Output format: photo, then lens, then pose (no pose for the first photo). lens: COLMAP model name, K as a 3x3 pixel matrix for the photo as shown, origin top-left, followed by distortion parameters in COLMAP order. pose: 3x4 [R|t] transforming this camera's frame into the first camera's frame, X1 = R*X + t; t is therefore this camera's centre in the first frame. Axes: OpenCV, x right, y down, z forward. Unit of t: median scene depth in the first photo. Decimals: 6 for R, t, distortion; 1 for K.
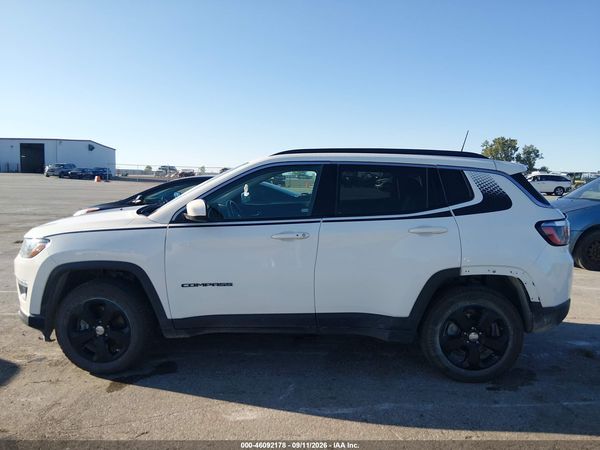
lens RADIAL K [[449.8, 0, 299.6], [0, 449.8, 227.6], [0, 0, 1]] dist [0.110351, -0.183670]
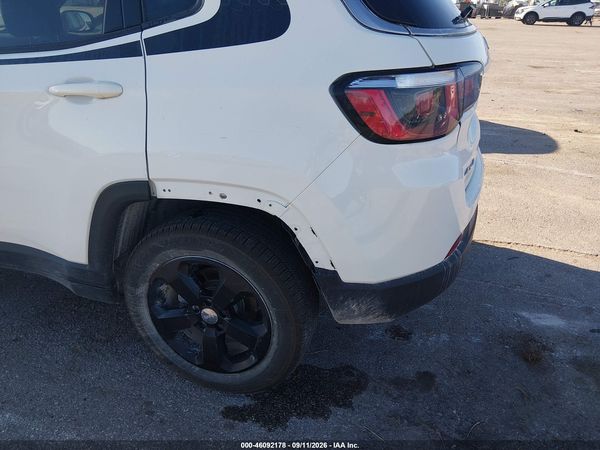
lens RADIAL K [[449.8, 0, 299.6], [0, 449.8, 227.6], [0, 0, 1]] dist [0.110351, -0.183670]
pose [[0.961756, 0.107230, -0.252045, 0.593098], [-0.017902, 0.942825, 0.332806, -0.018272], [0.273321, -0.315566, 0.908688, 0.609701]]
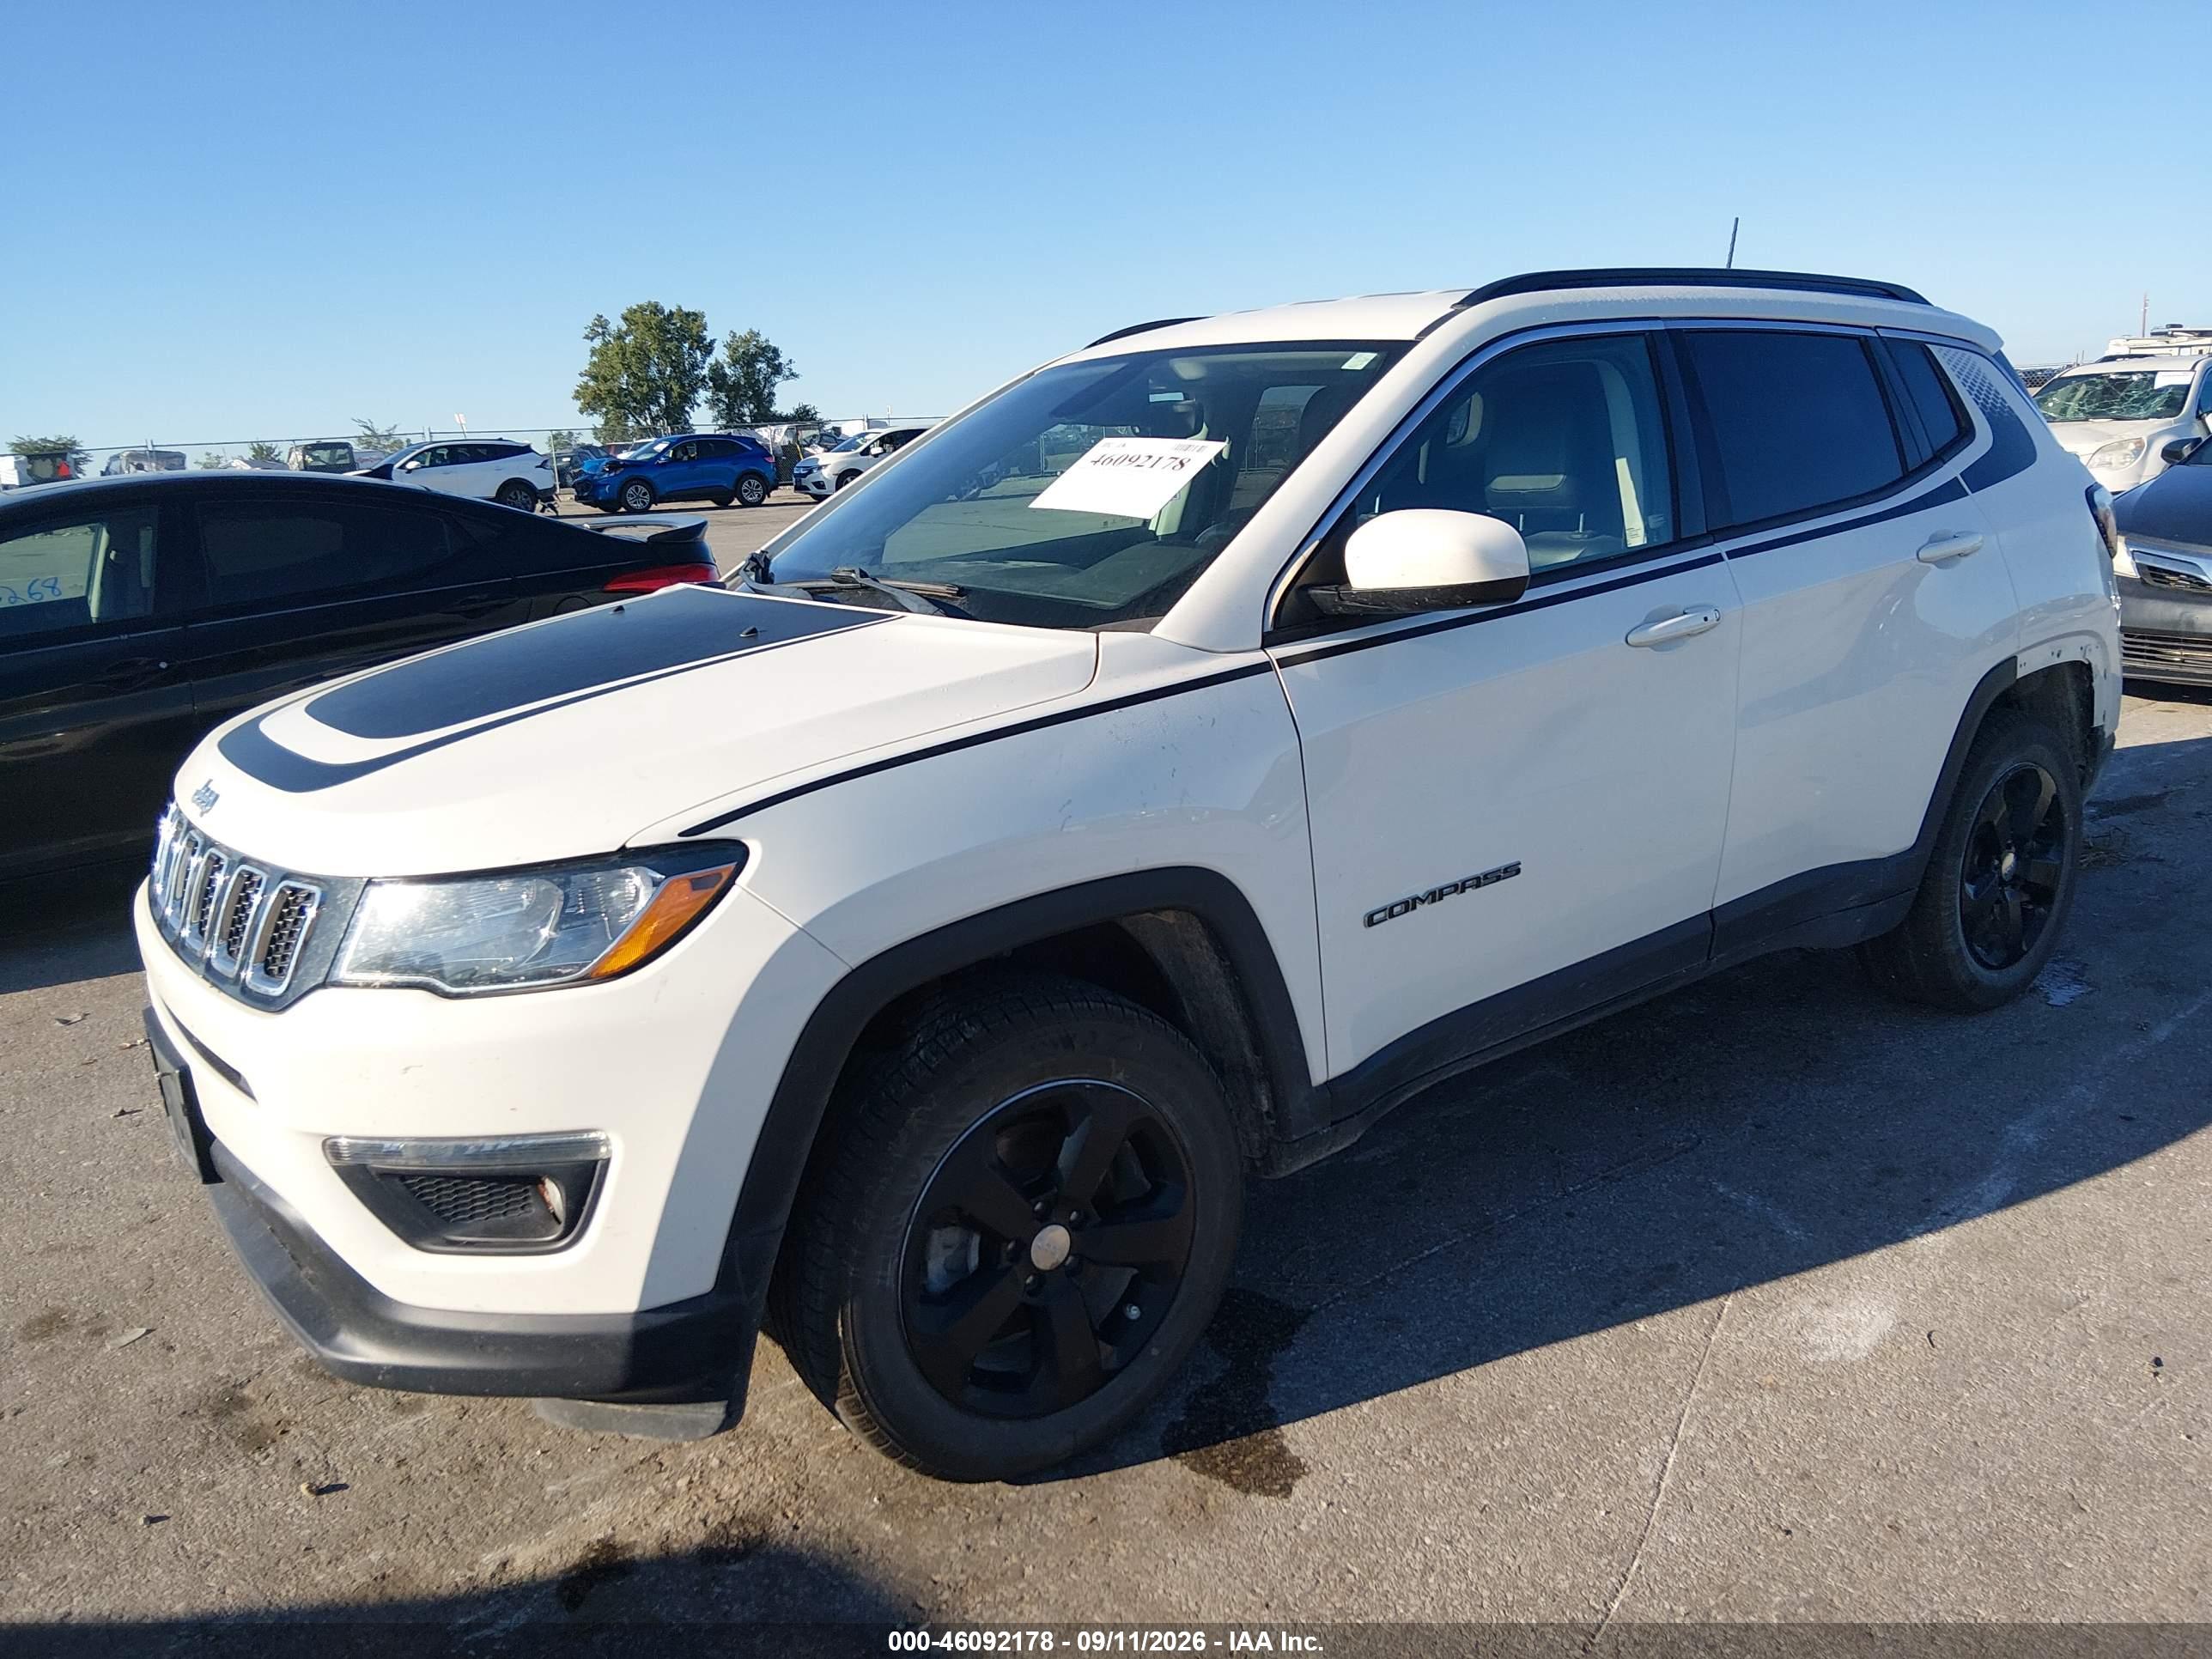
lens RADIAL K [[1658.4, 0, 1104.4], [0, 1658.4, 838.9], [0, 0, 1]] dist [0.110351, -0.183670]
pose [[0.780801, -0.200374, 0.591777, -0.825653], [0.133339, 0.978797, 0.155488, -0.051809], [-0.610385, -0.042499, 0.790964, 0.448616]]
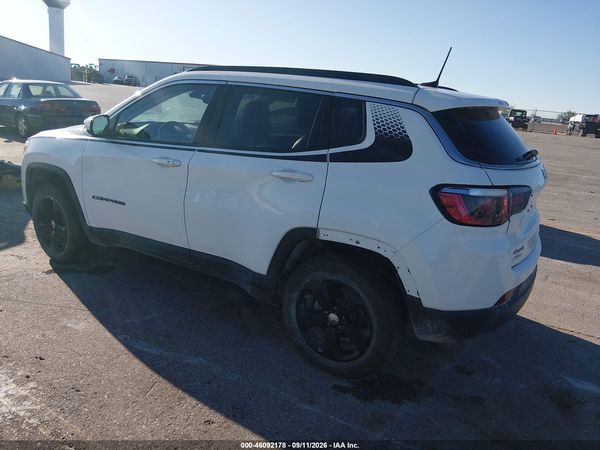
lens RADIAL K [[449.8, 0, 299.6], [0, 449.8, 227.6], [0, 0, 1]] dist [0.110351, -0.183670]
pose [[0.861974, 0.186595, -0.471363, 0.671254], [-0.121186, 0.978683, 0.165813, -0.036717], [0.492255, -0.085804, 0.866212, 0.312037]]
